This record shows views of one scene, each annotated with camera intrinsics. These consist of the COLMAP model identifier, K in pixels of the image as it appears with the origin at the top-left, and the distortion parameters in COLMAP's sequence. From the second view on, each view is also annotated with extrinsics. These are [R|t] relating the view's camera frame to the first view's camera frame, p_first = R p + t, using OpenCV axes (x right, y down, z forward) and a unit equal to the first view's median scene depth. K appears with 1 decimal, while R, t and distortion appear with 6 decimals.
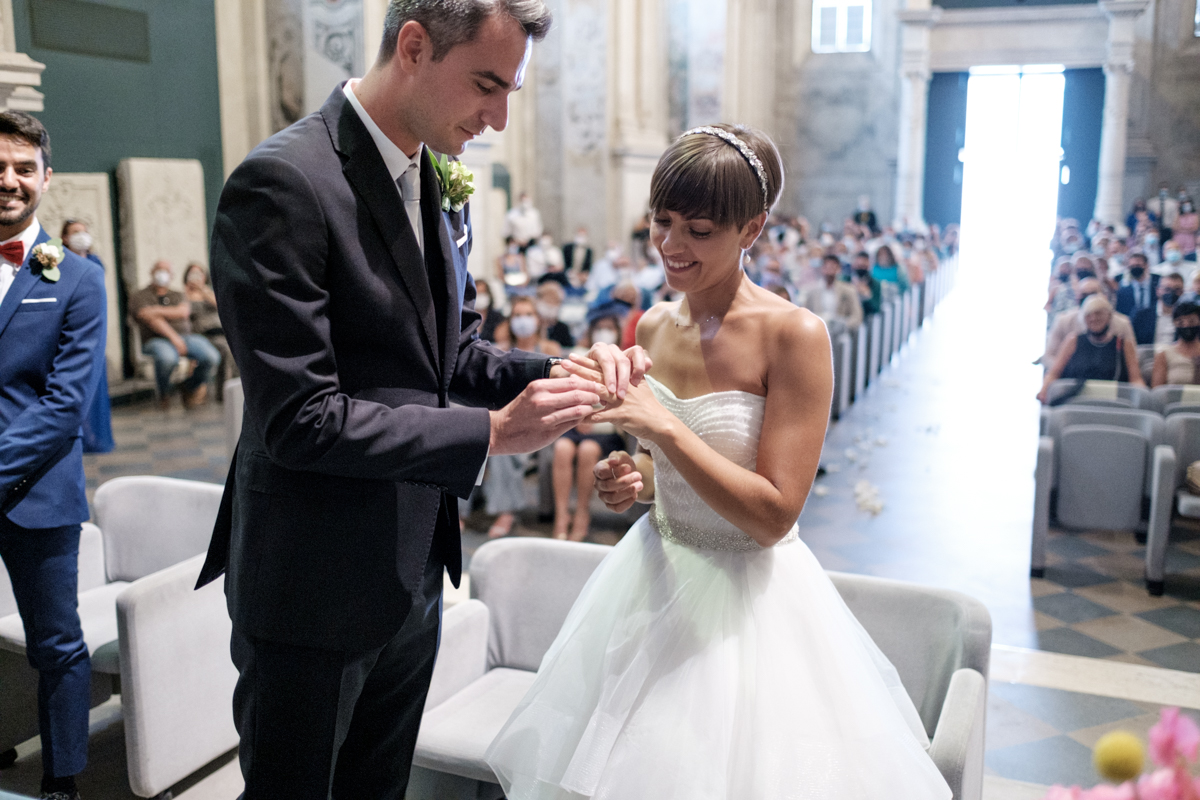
lens RADIAL K [[1278.3, 0, 598.2], [0, 1278.3, 395.7], [0, 0, 1]] dist [0.039135, 0.000000]
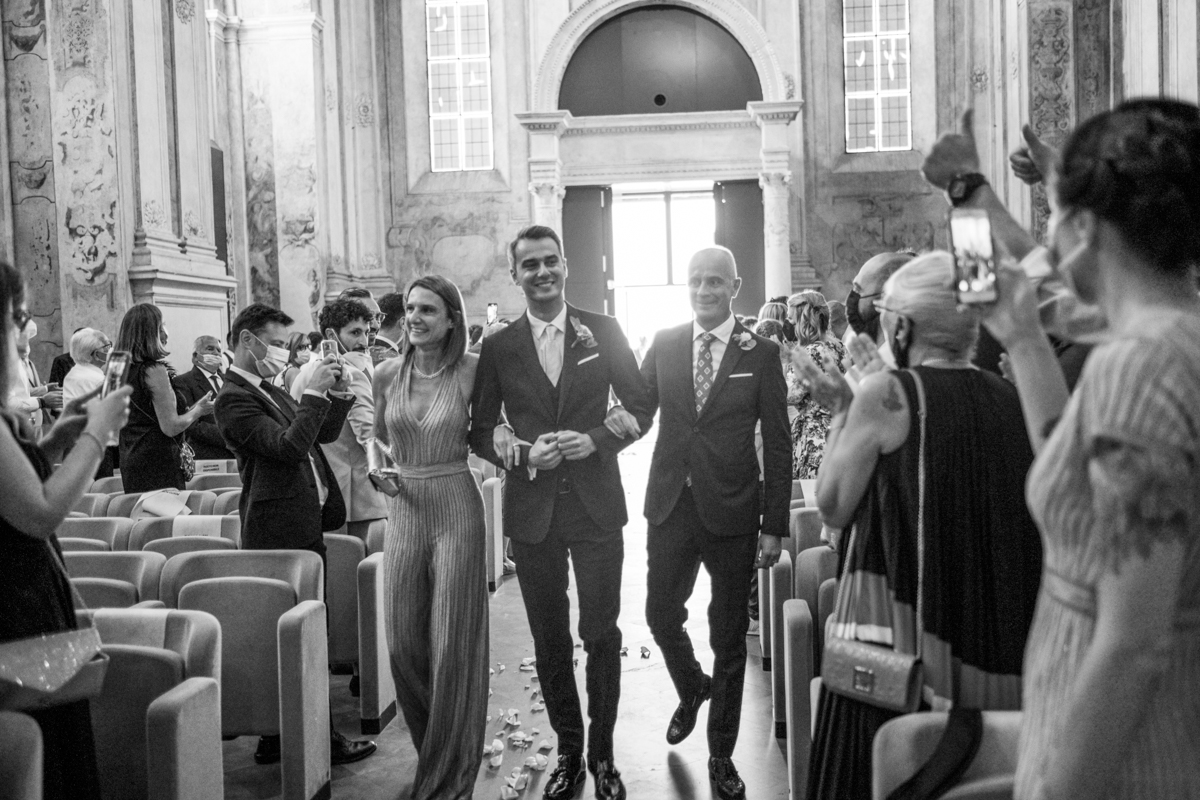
lens RADIAL K [[1278.3, 0, 603.7], [0, 1278.3, 391.6], [0, 0, 1]] dist [0.039135, 0.000000]
pose [[0.966180, -0.043788, 0.254123, 0.063124], [0.077912, 0.988990, -0.125808, -0.013941], [-0.245817, 0.141352, 0.958954, 0.207958]]
